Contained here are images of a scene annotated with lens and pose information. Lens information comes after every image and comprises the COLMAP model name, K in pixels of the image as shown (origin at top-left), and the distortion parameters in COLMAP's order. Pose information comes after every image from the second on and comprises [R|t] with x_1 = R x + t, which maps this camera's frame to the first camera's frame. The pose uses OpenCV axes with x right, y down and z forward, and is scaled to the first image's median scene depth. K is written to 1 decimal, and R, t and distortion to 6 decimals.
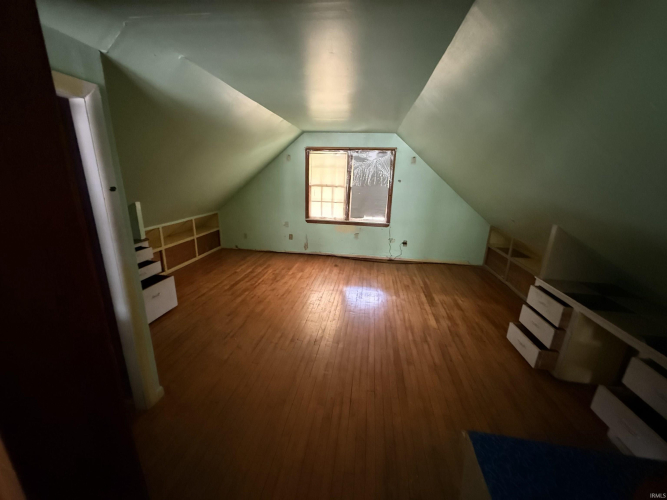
lens RADIAL K [[266.4, 0, 333.5], [0, 266.4, 250.0], [0, 0, 1]] dist [-0.001314, 0.000183]
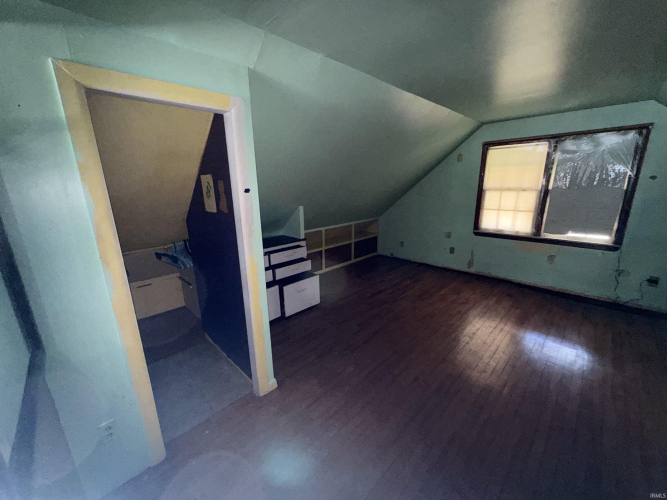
lens RADIAL K [[266.4, 0, 333.5], [0, 266.4, 250.0], [0, 0, 1]] dist [-0.001314, 0.000183]
pose [[0.800739, 0.104121, -0.589894, 0.043434], [-0.123694, 0.992294, 0.007242, -0.011927], [0.586103, 0.067167, 0.807448, 0.106389]]
